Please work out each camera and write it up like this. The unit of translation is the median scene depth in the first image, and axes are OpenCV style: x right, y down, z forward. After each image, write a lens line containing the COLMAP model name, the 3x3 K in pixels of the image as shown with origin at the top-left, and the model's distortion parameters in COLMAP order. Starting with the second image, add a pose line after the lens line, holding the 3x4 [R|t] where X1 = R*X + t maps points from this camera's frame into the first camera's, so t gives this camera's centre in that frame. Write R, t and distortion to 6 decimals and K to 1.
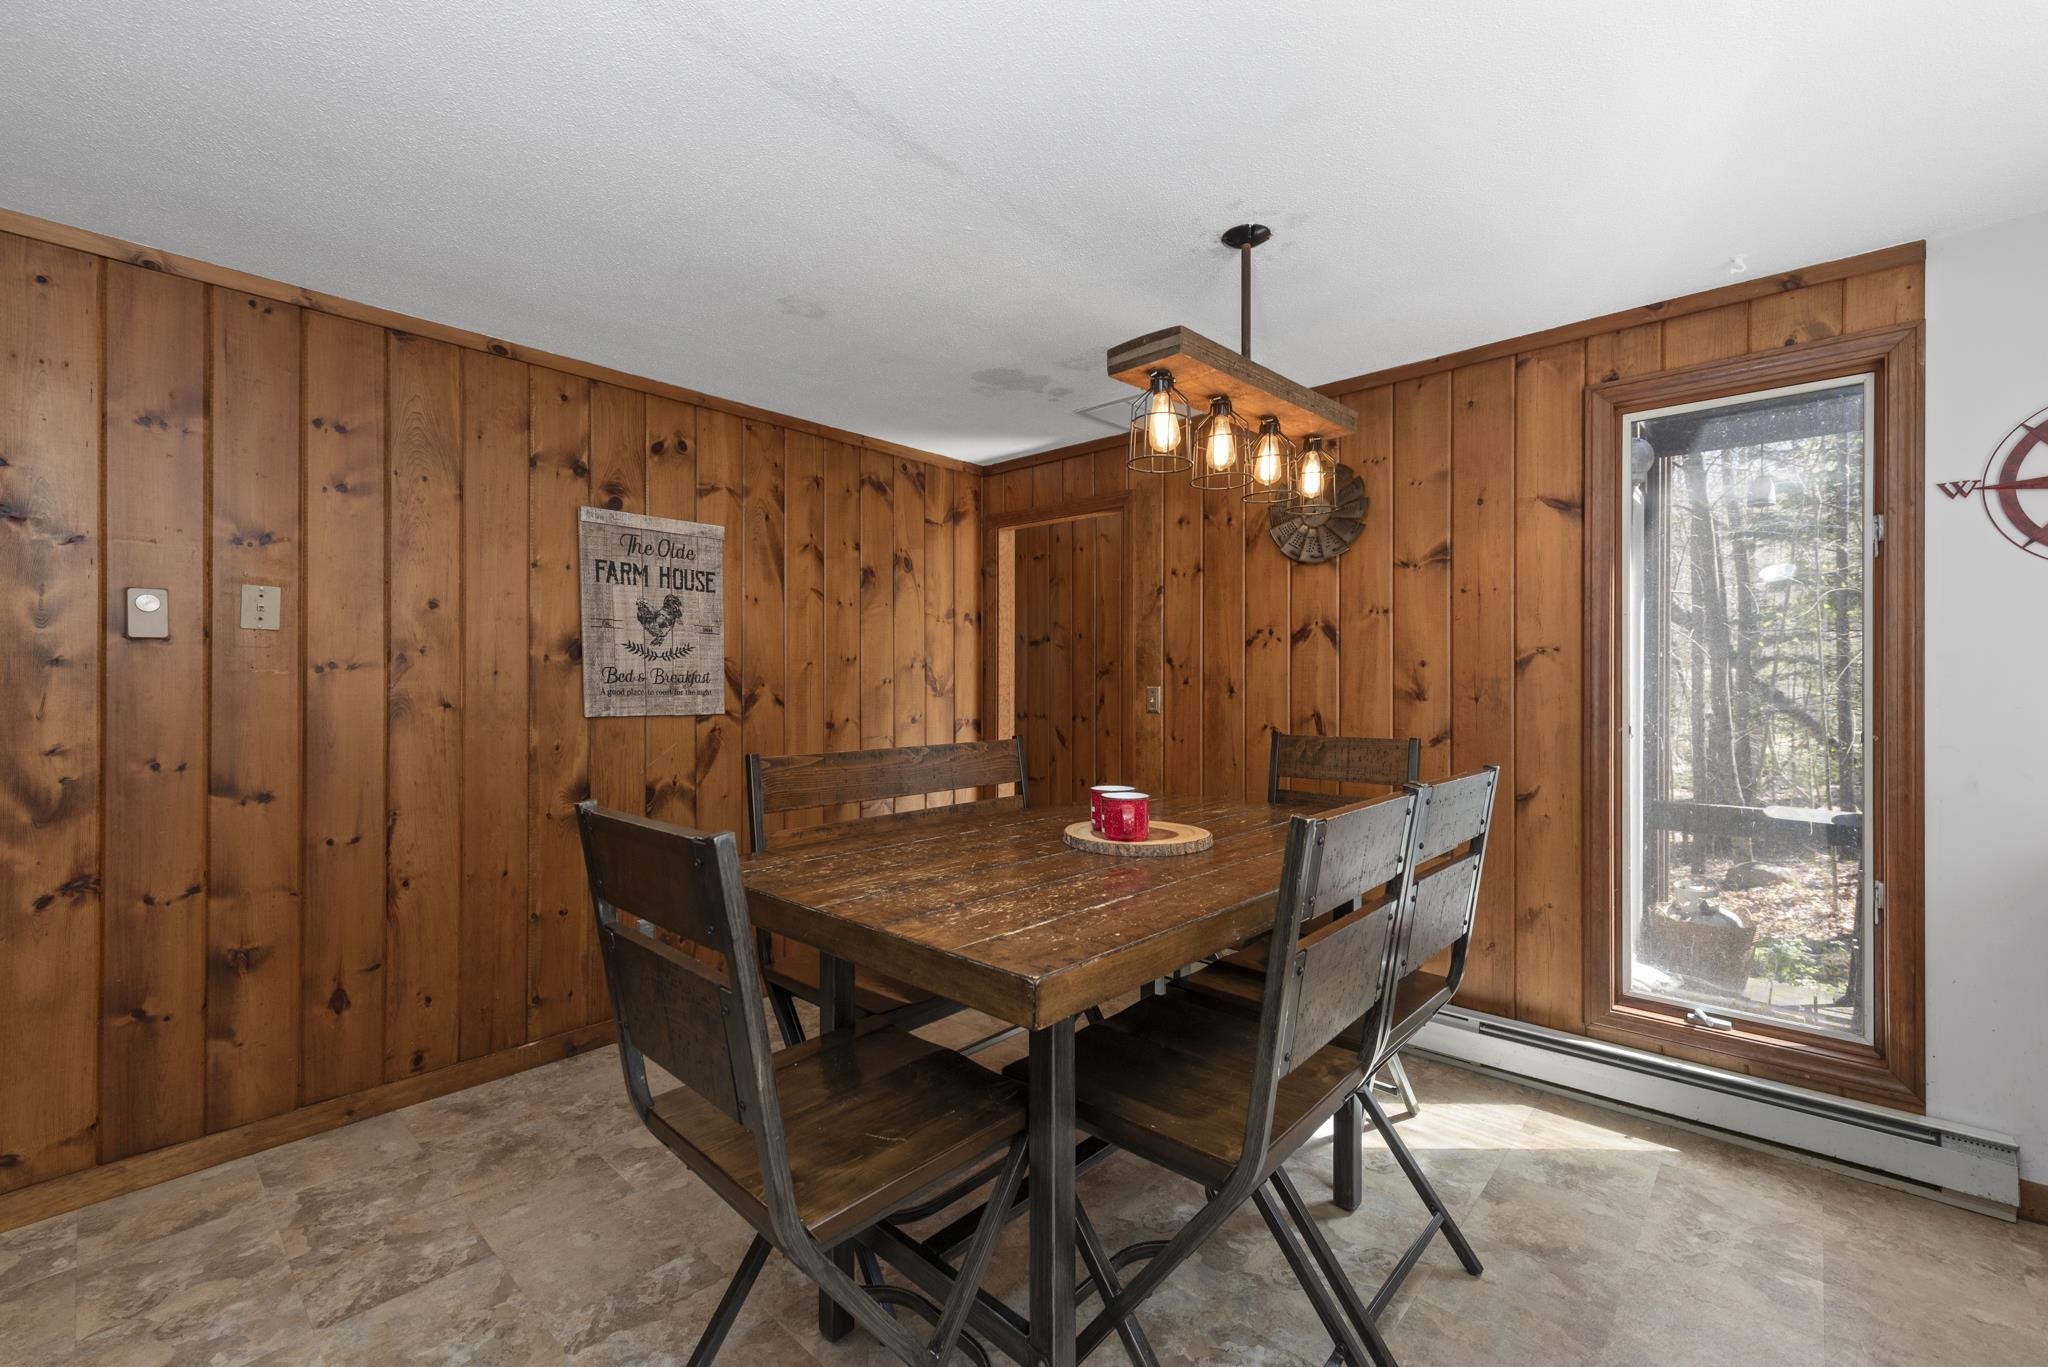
lens RADIAL K [[839.8, 0, 1024.8], [0, 839.8, 676.9], [0, 0, 1]] dist [-0.001239, -0.000406]
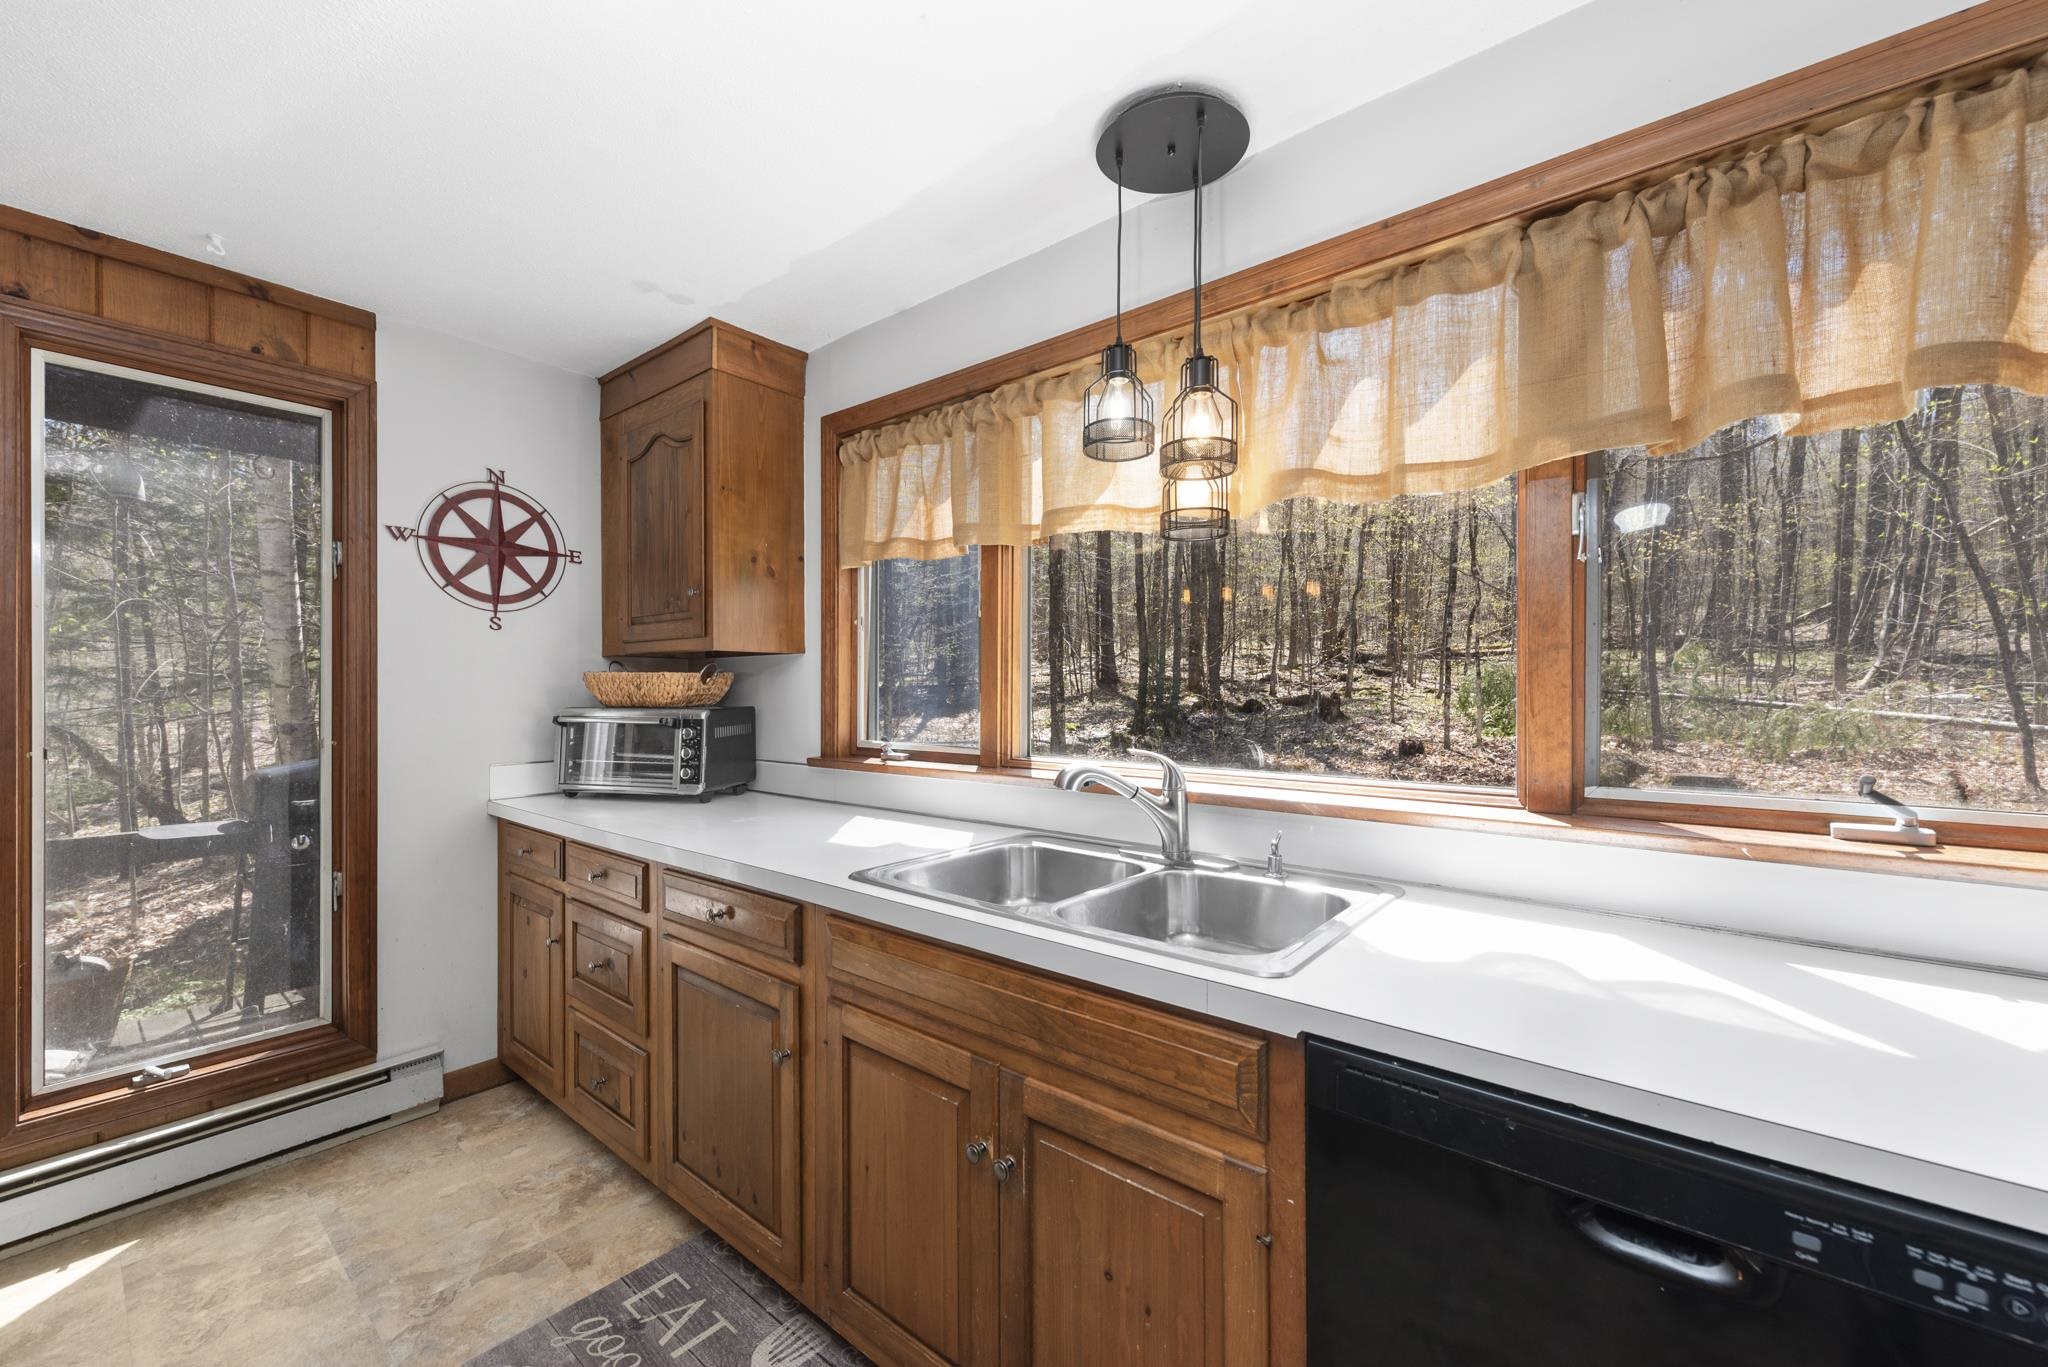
lens RADIAL K [[809.9, 0, 1024.6], [0, 809.9, 692.5], [0, 0, 1]] dist [-0.000099, -0.000041]
pose [[-0.058362, -0.001414, 0.998295, -0.102811], [-0.002397, 0.999996, 0.001276, 0.002812], [-0.998293, -0.002318, -0.058365, 0.153867]]
